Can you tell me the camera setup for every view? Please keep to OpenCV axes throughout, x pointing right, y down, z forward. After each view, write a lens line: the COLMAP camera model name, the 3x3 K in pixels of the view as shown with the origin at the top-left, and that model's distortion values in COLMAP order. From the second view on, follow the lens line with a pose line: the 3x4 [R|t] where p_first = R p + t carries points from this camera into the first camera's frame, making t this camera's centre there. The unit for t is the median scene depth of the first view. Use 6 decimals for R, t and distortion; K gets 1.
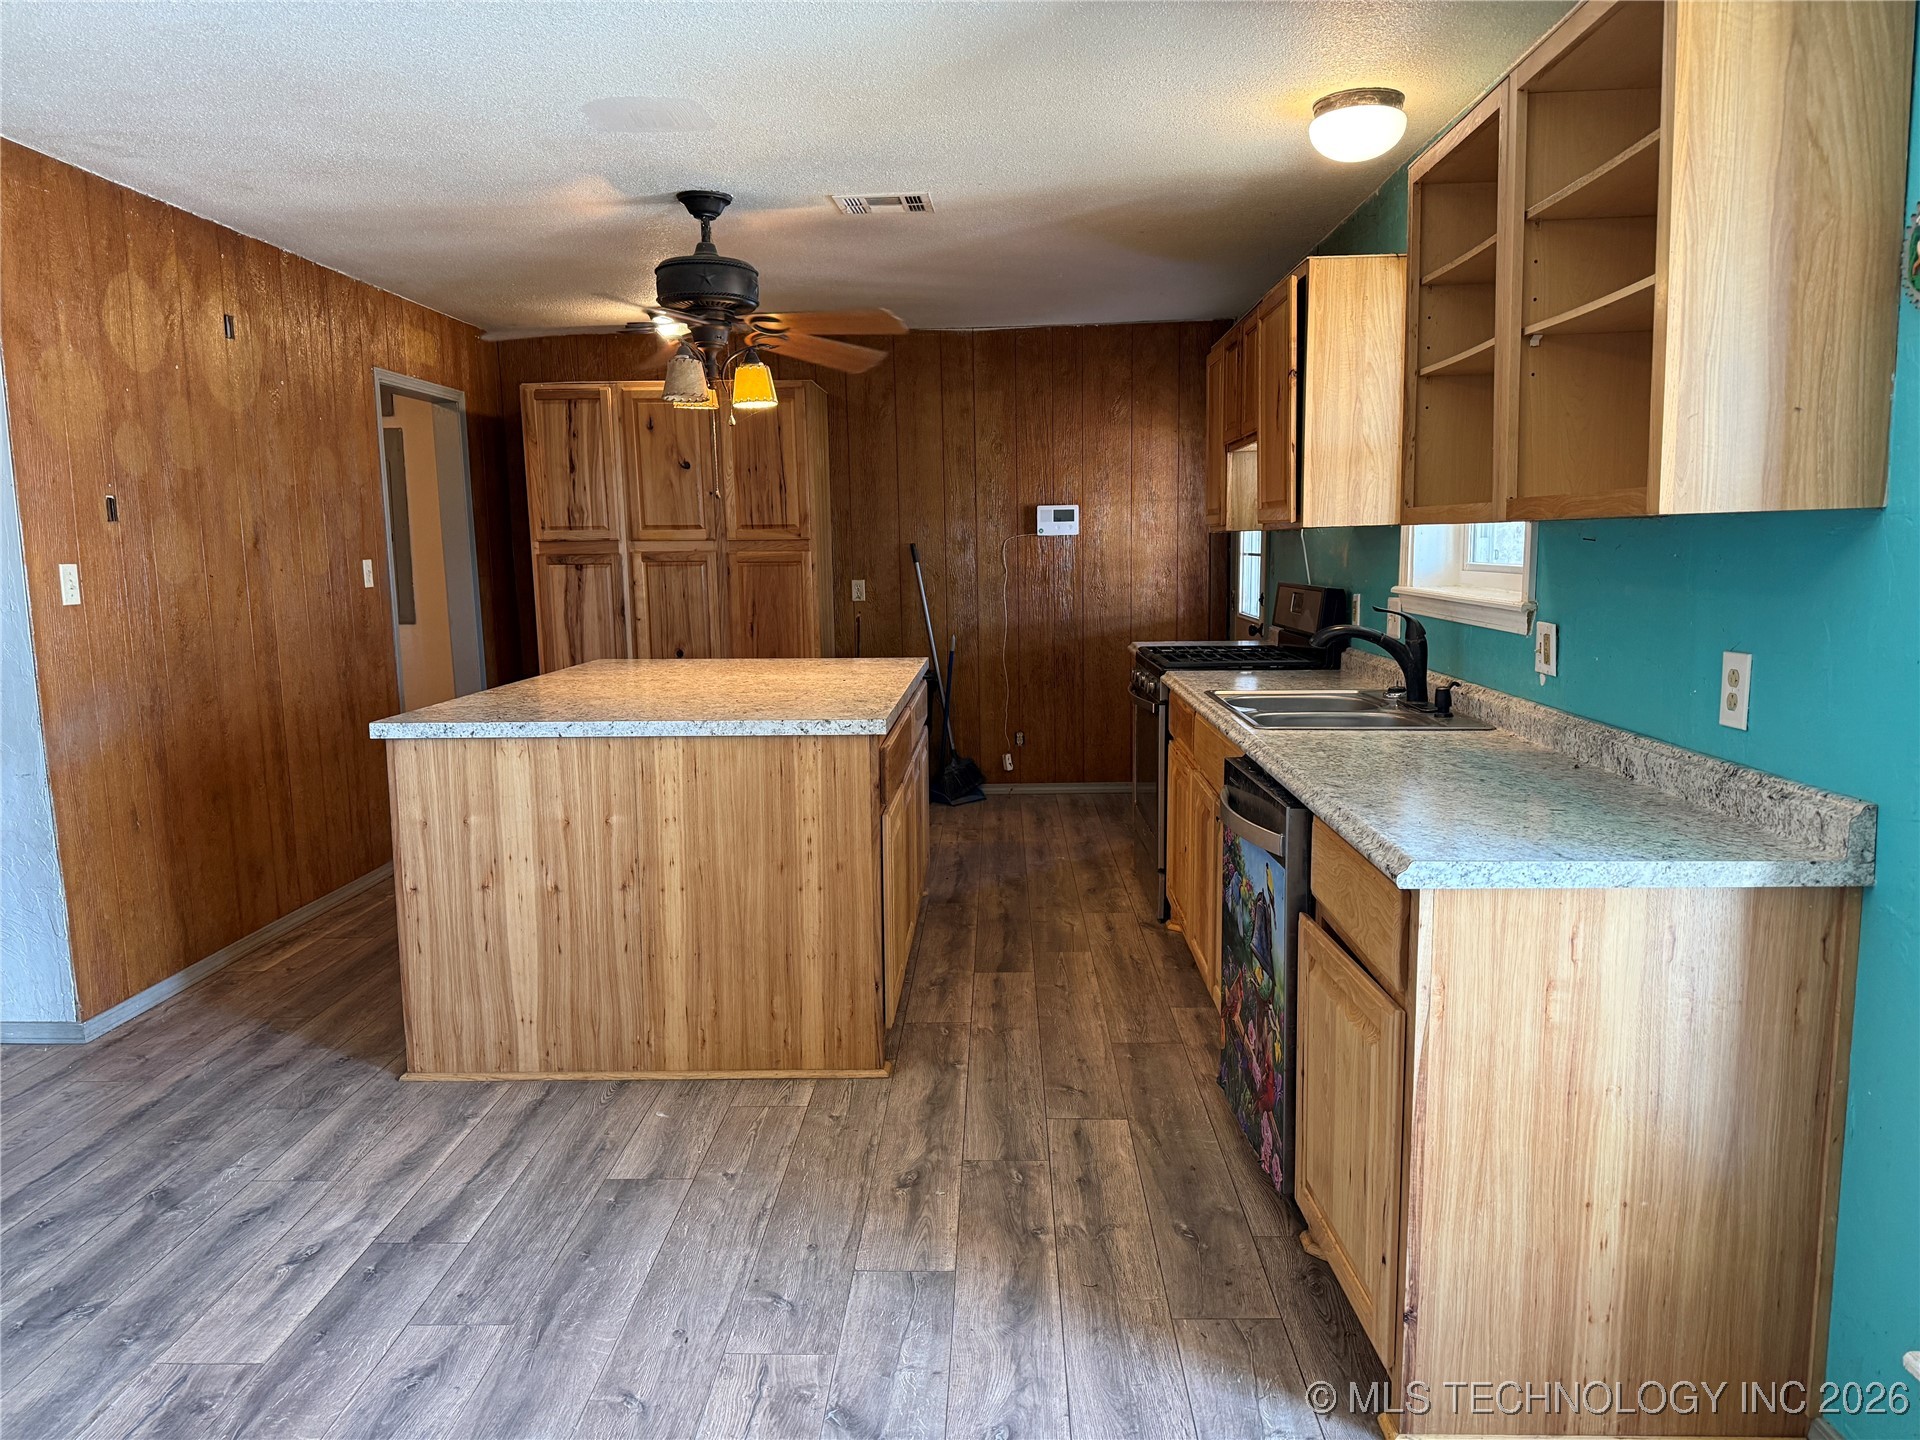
lens RADIAL K [[1358.6, 0, 979.0], [0, 1358.6, 734.2], [0, 0, 1]] dist [0.060899, -0.079269]
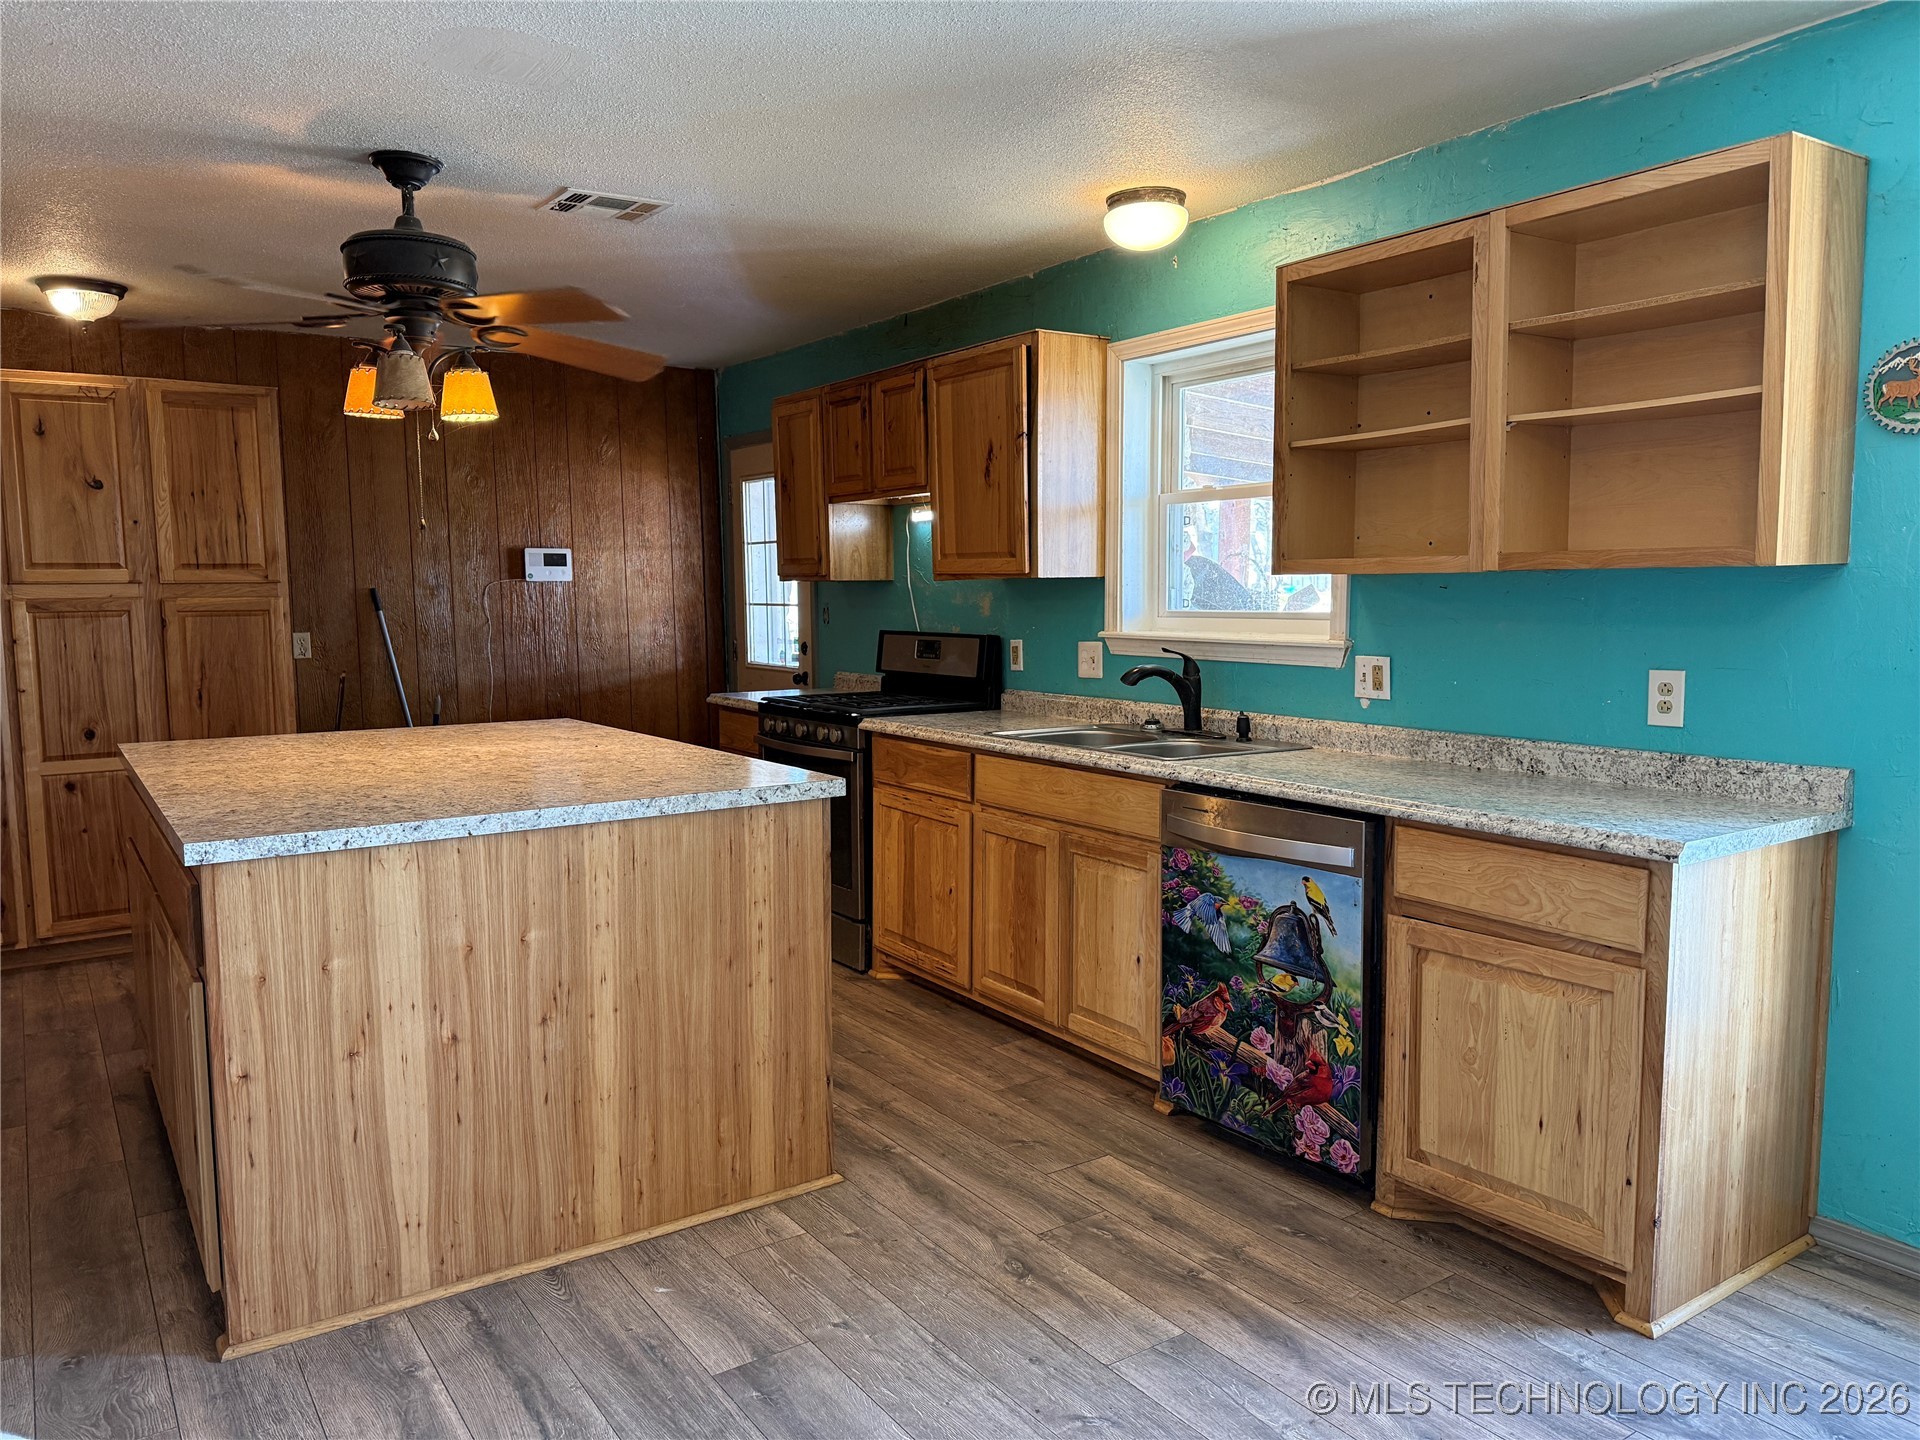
lens RADIAL K [[1358.6, 0, 986.7], [0, 1358.6, 723.2], [0, 0, 1]] dist [0.060899, -0.079269]
pose [[0.805251, -0.051946, 0.590654, -0.509630], [0.079100, 0.996662, -0.020187, -0.021995], [-0.587634, 0.062976, 0.806672, 0.202712]]
